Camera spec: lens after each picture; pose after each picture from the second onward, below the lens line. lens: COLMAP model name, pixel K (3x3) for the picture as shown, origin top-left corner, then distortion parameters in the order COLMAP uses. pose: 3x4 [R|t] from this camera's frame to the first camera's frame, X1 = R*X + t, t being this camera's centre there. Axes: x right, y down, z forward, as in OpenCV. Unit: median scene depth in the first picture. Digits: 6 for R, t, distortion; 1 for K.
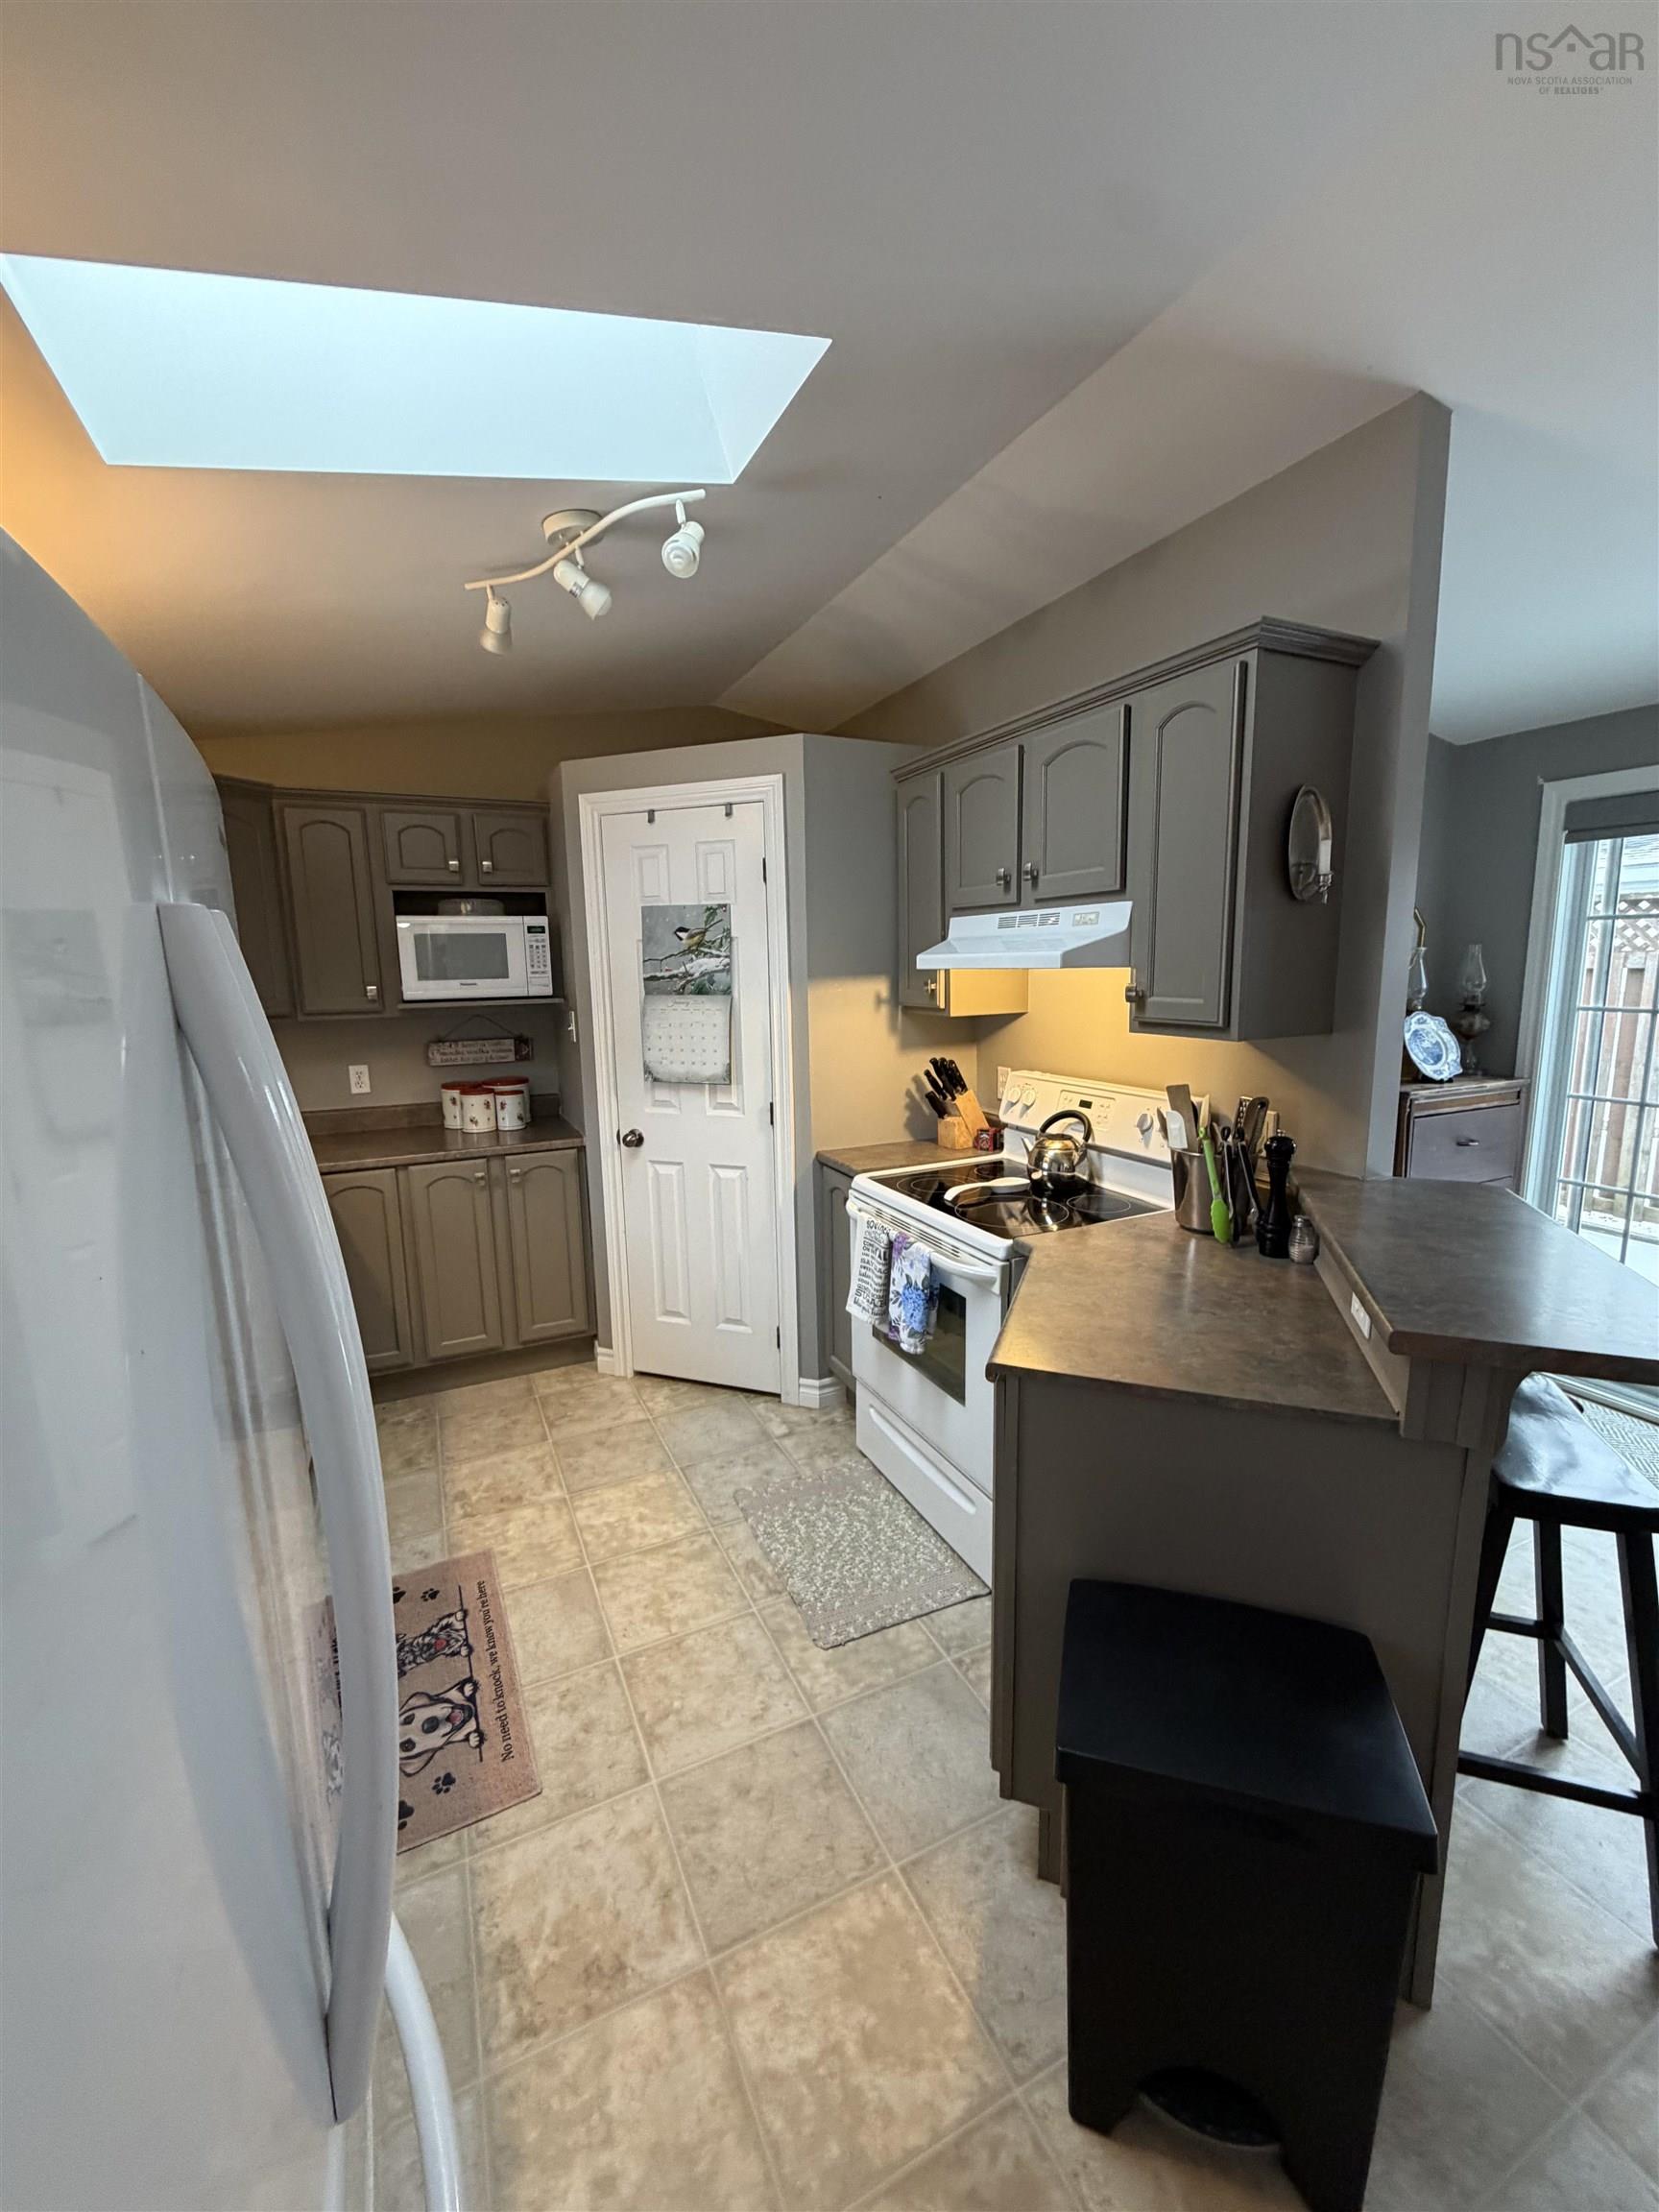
lens RADIAL K [[880.5, 0, 830.4], [0, 880.5, 1096.9], [0, 0, 1]] dist [-0.000462, 0.000152]
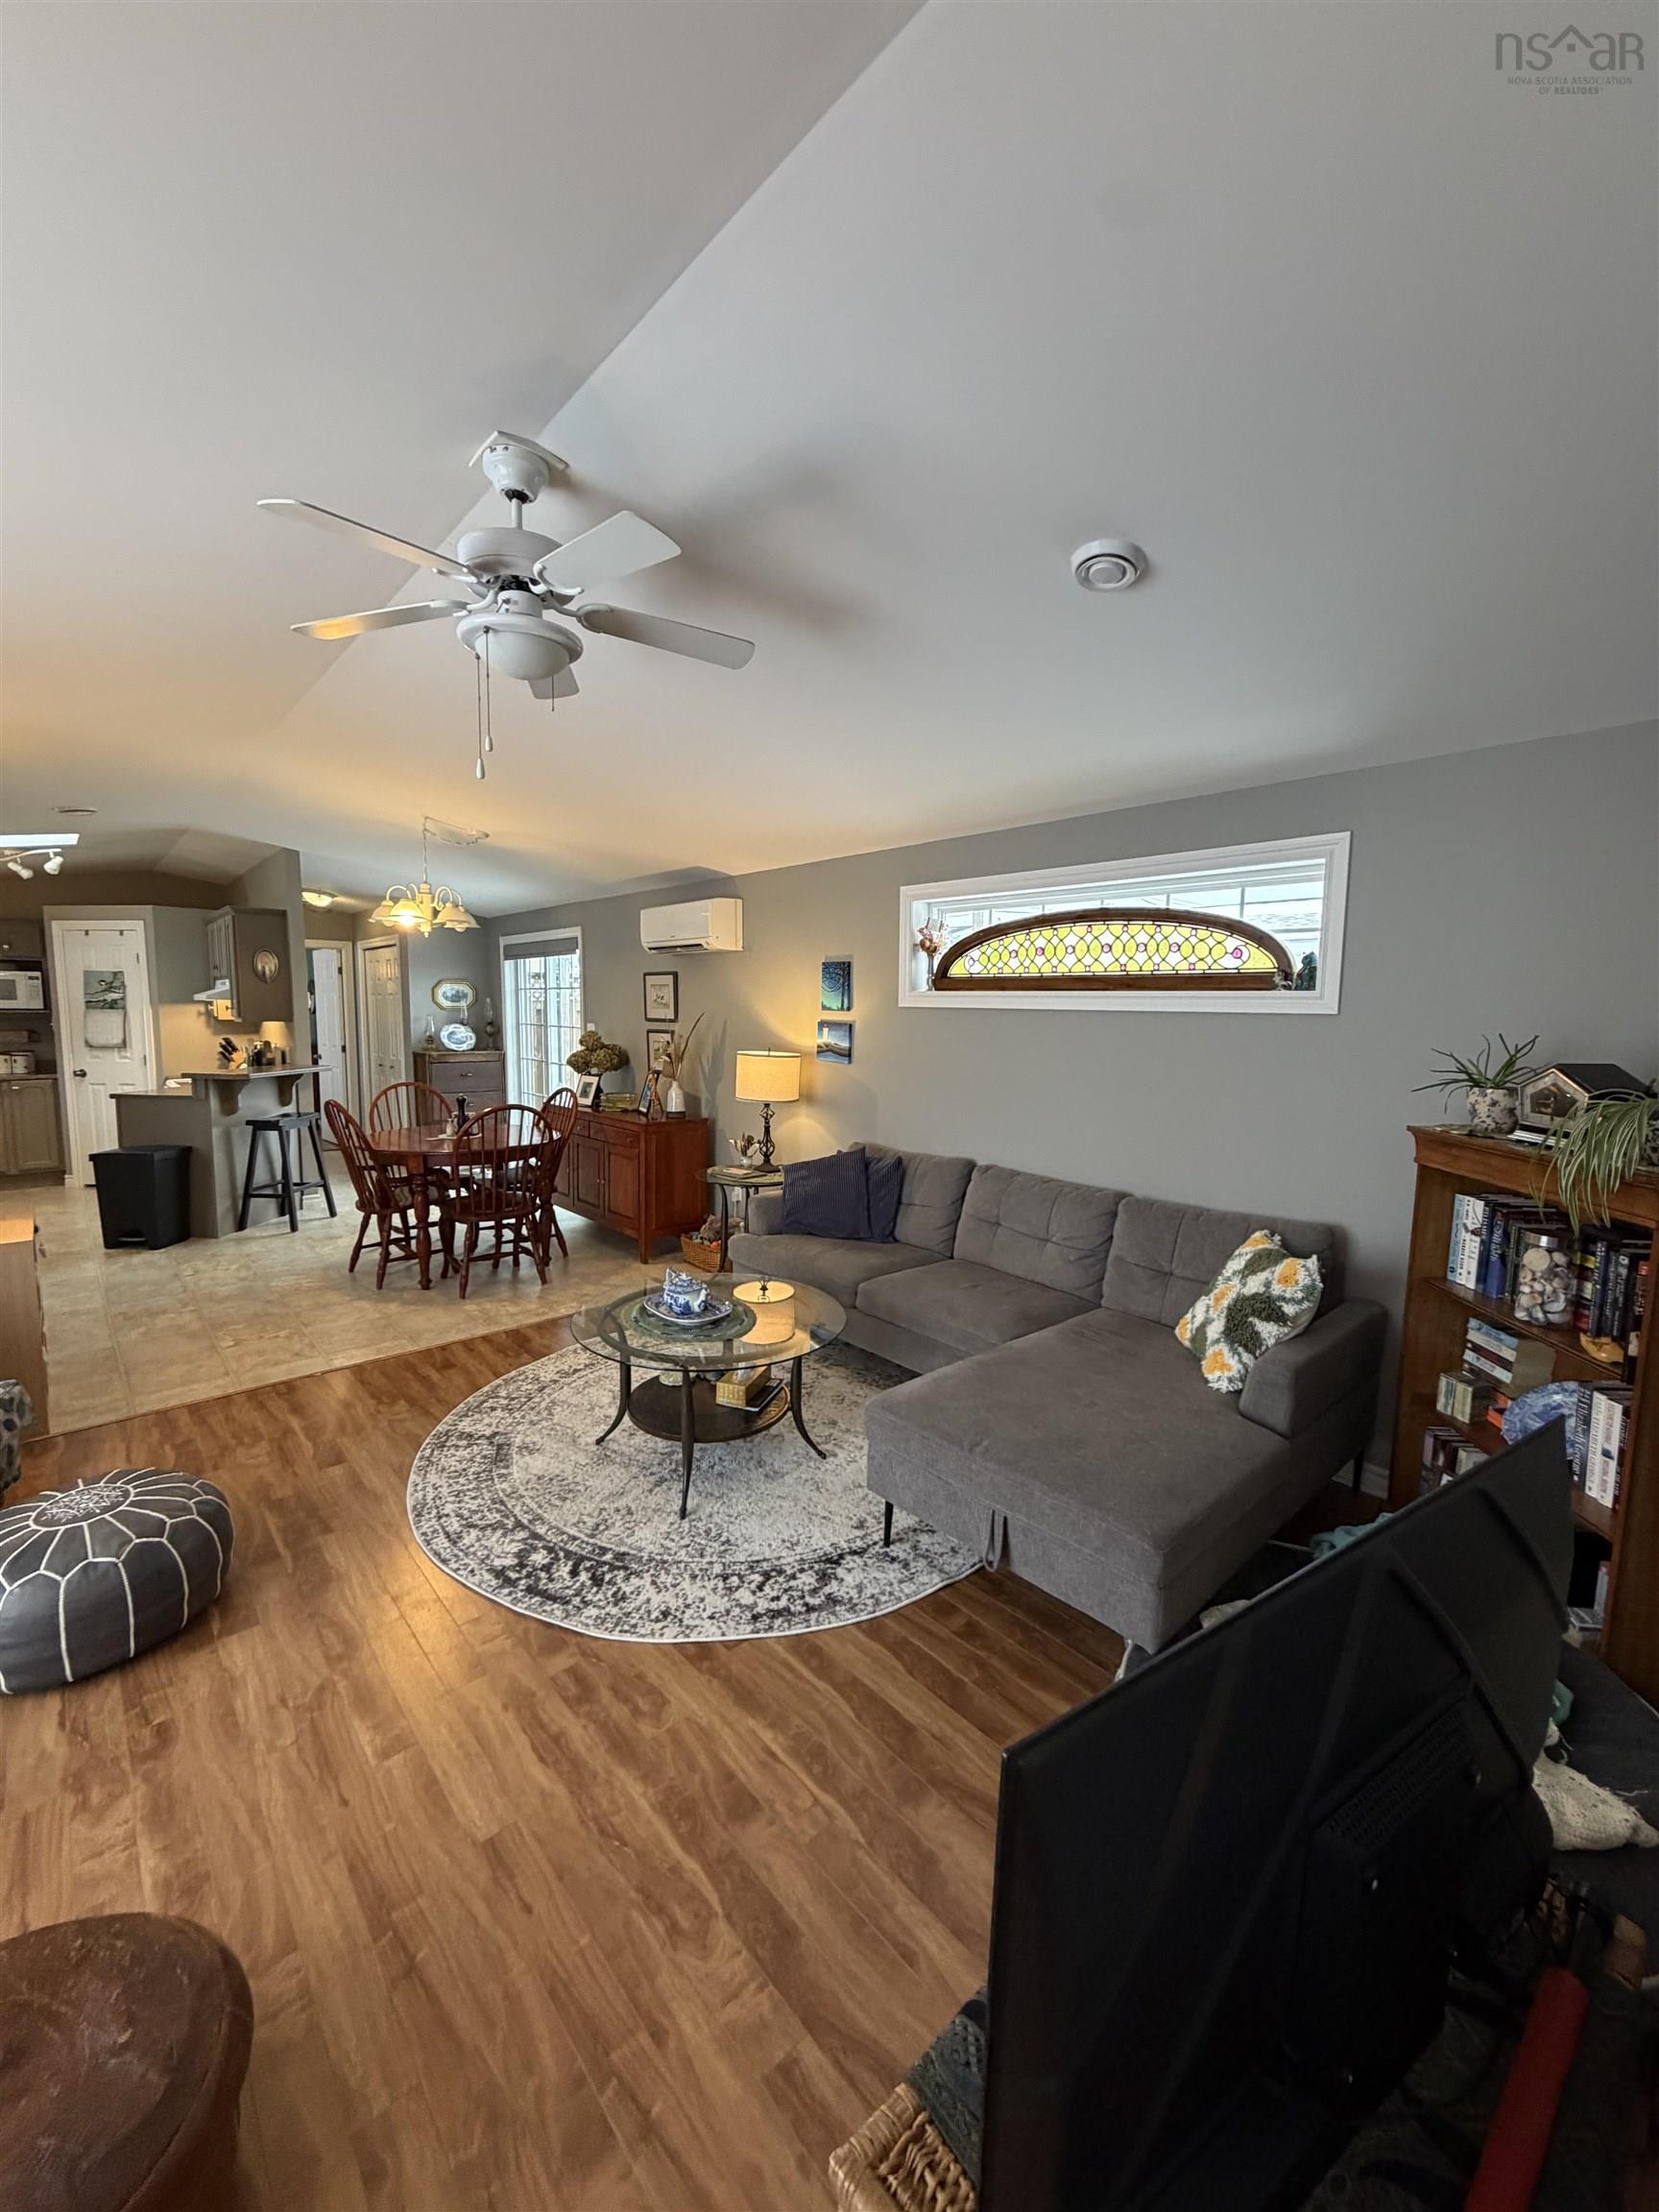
lens RADIAL K [[880.5, 0, 828.1], [0, 880.5, 1099.5], [0, 0, 1]] dist [-0.000462, 0.000152]
pose [[0.960697, -0.000392, 0.277599, 1.024886], [0.014308, 0.998740, -0.048104, 0.260924], [-0.277230, 0.050186, 0.959492, -1.742218]]
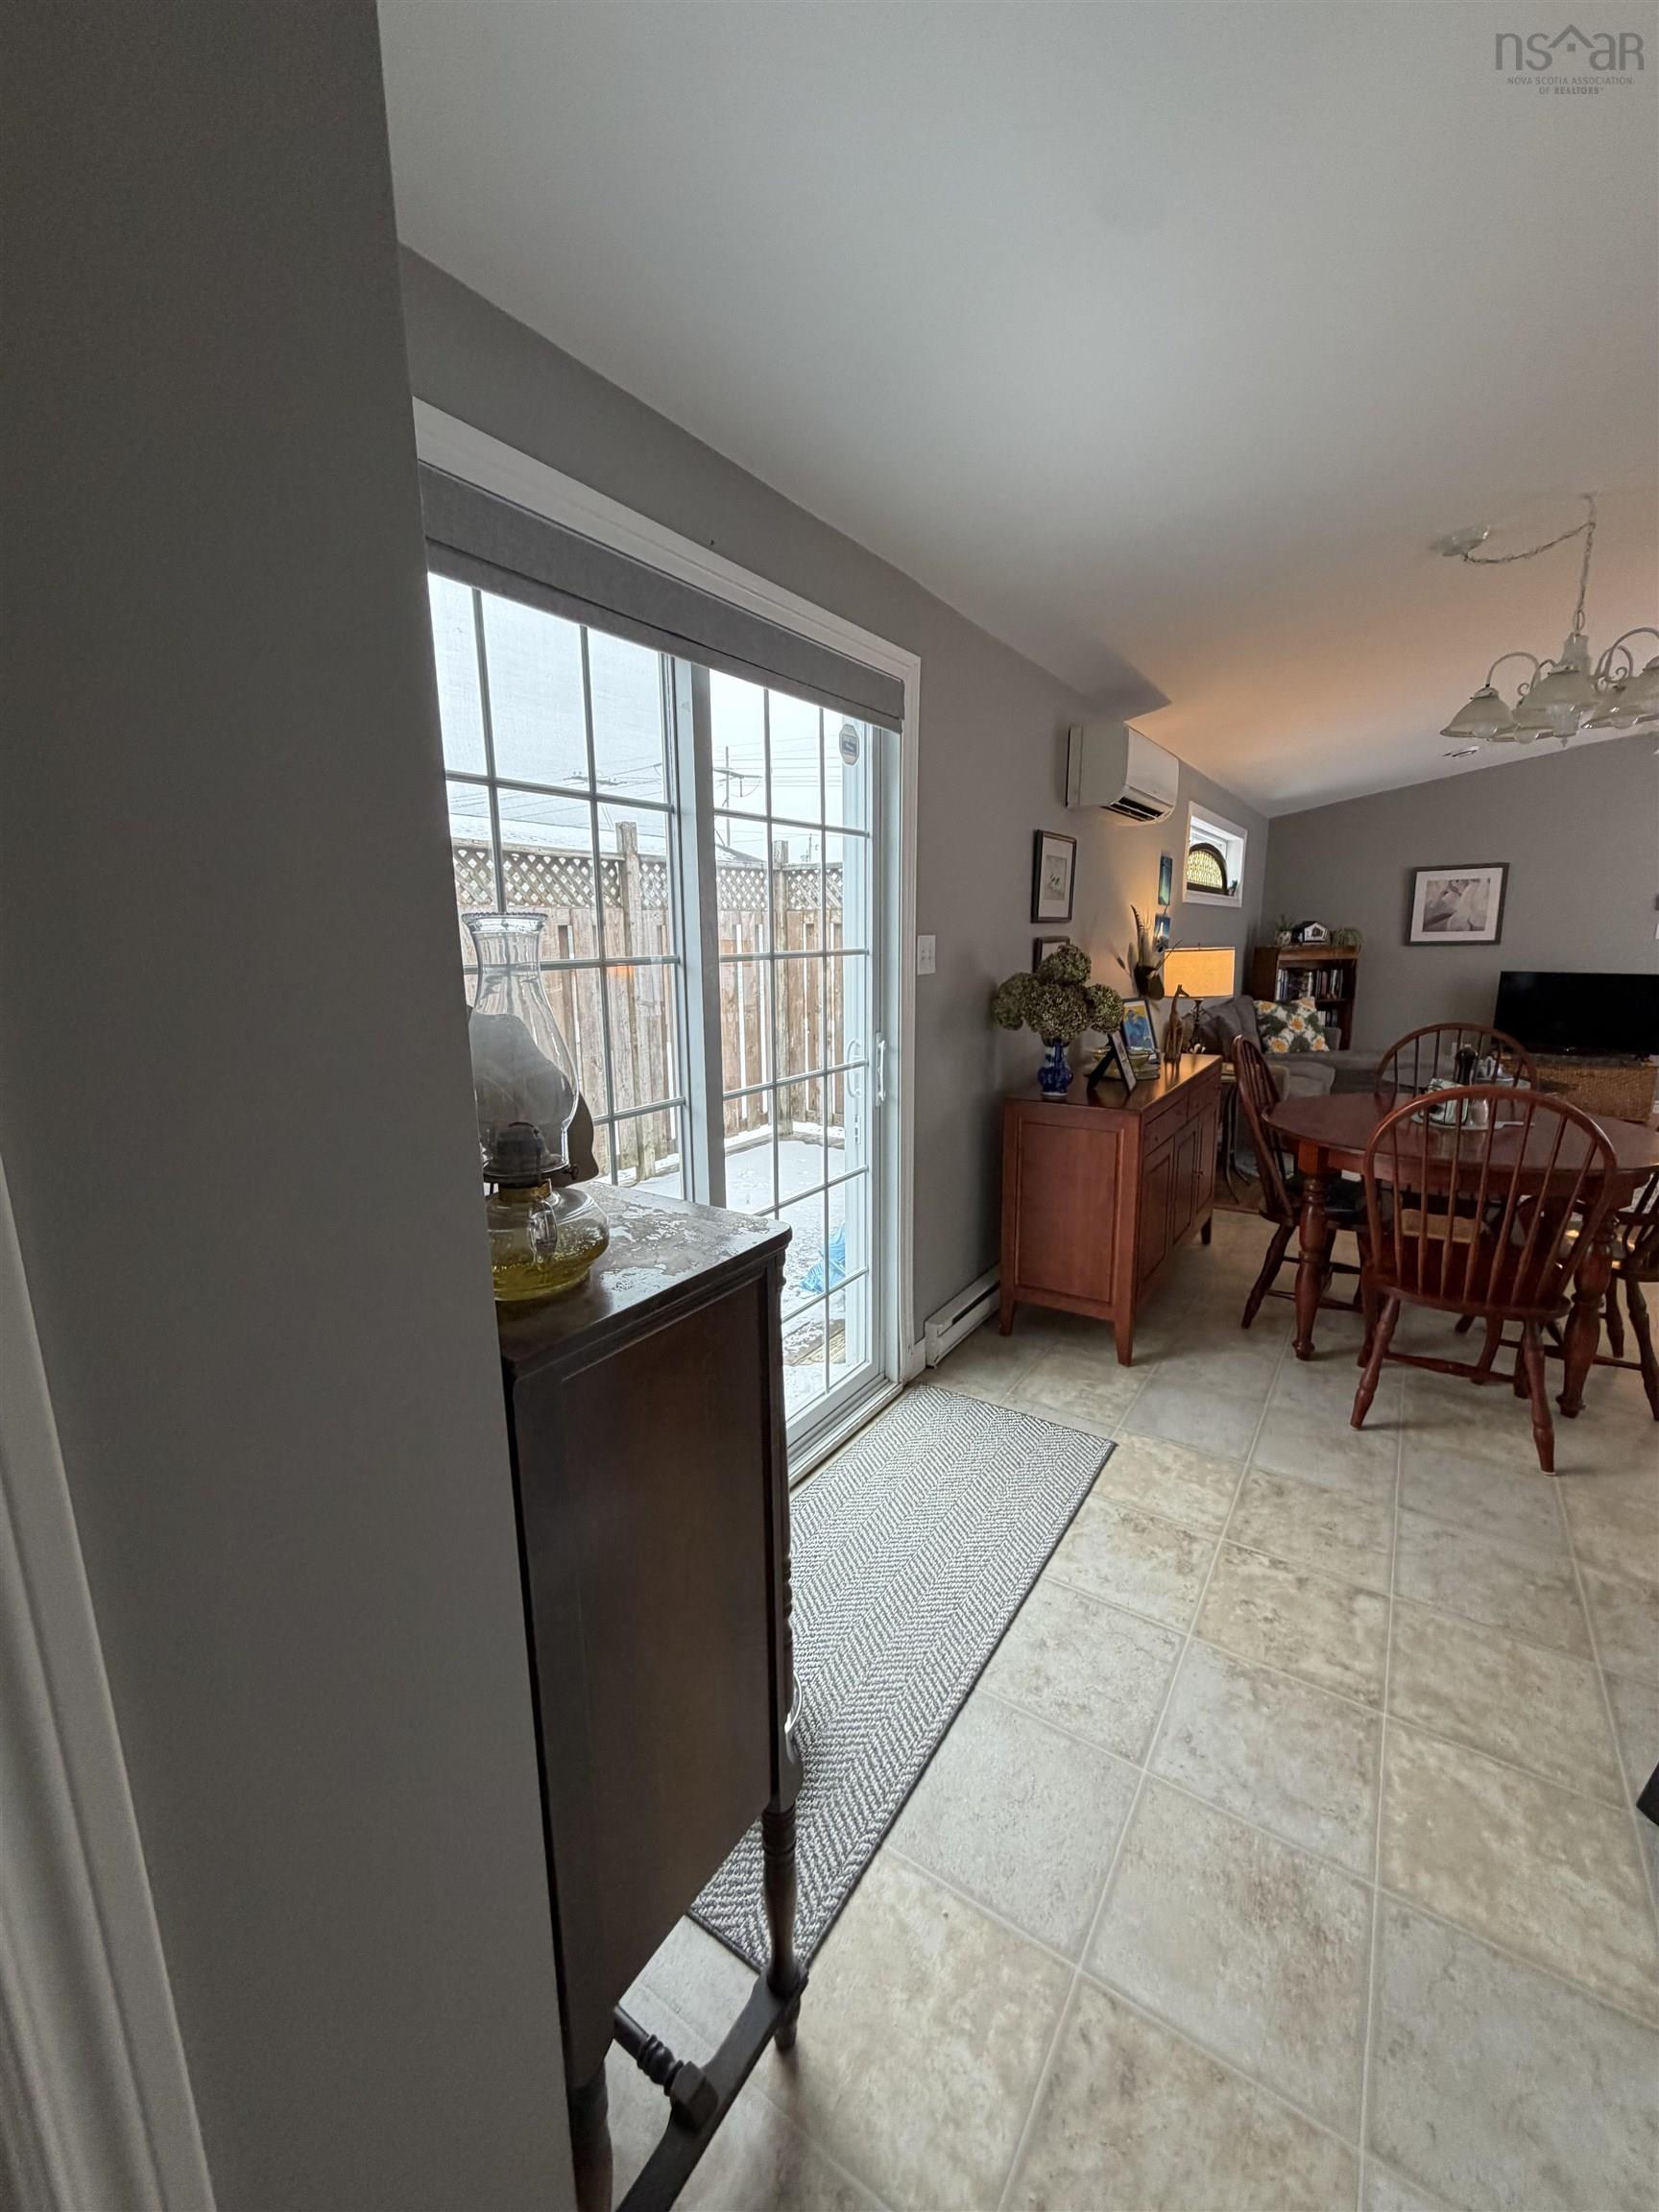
lens RADIAL K [[880.5, 0, 830.9], [0, 880.5, 1099.2], [0, 0, 1]] dist [-0.000462, 0.000152]
pose [[-0.511253, -0.142075, 0.847606, 0.388379], [0.151163, 0.956000, 0.251422, -0.110073], [-0.846032, 0.256667, -0.467281, 0.971576]]
